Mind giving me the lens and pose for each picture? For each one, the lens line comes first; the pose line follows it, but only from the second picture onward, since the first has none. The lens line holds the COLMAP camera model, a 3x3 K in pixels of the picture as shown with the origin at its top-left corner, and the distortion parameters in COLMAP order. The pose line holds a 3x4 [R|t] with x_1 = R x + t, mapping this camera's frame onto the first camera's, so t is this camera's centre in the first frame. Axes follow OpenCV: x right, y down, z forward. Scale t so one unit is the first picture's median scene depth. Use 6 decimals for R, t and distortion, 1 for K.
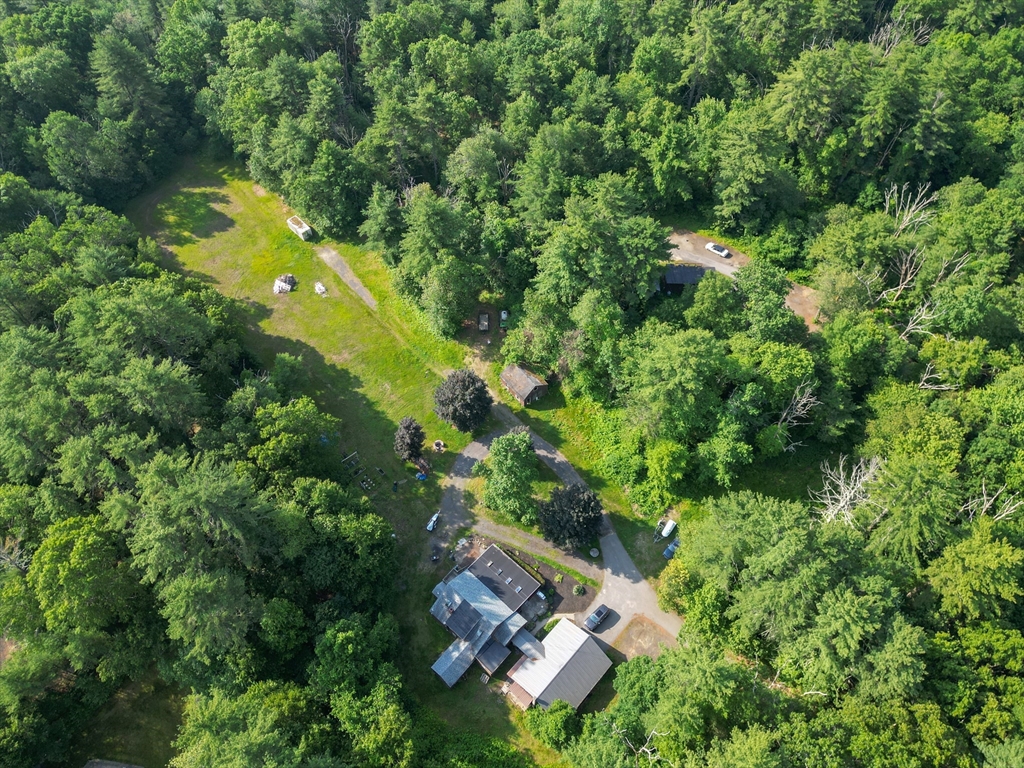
lens RADIAL K [[723.4, 0, 513.2], [0, 723.4, 379.2], [0, 0, 1]] dist [0.099175, -0.105157]
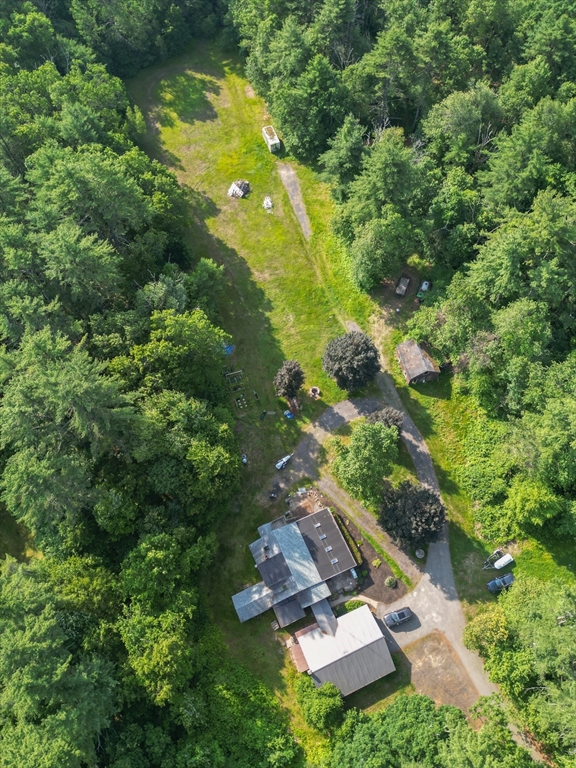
lens RADIAL K [[542.5, 0, 288.0], [0, 542.5, 384.0], [0, 0, 1]] dist [0.099175, -0.105157]
pose [[0.917216, 0.360537, -0.169491, -0.010028], [-0.322776, 0.921895, 0.214300, -0.071099], [0.233516, -0.141852, 0.961950, 0.233108]]
